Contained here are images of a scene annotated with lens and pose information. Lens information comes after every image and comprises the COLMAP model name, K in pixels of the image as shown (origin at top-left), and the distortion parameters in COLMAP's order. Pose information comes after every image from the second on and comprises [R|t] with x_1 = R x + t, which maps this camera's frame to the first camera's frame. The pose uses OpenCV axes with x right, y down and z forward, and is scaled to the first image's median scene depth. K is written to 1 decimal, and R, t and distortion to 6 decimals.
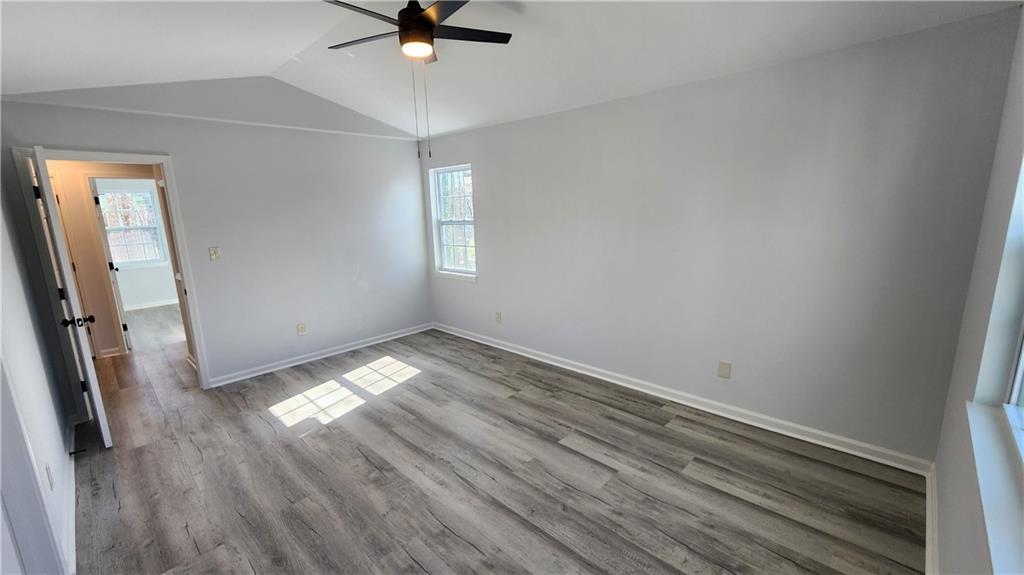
lens RADIAL K [[421.1, 0, 510.9], [0, 421.1, 286.2], [0, 0, 1]] dist [-0.000434, -0.000013]
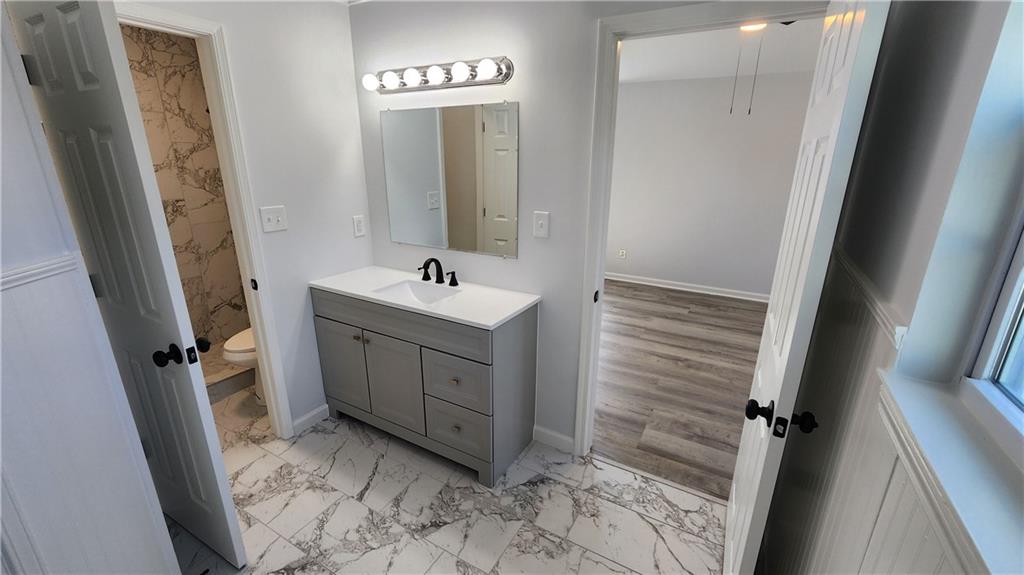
lens RADIAL K [[421.1, 0, 514.5], [0, 421.1, 288.1], [0, 0, 1]] dist [-0.000434, -0.000013]
pose [[0.967585, -0.035786, 0.249999, -0.882766], [0.008590, 0.994000, 0.109040, 0.053476], [-0.252401, -0.103358, 0.962087, -0.076124]]
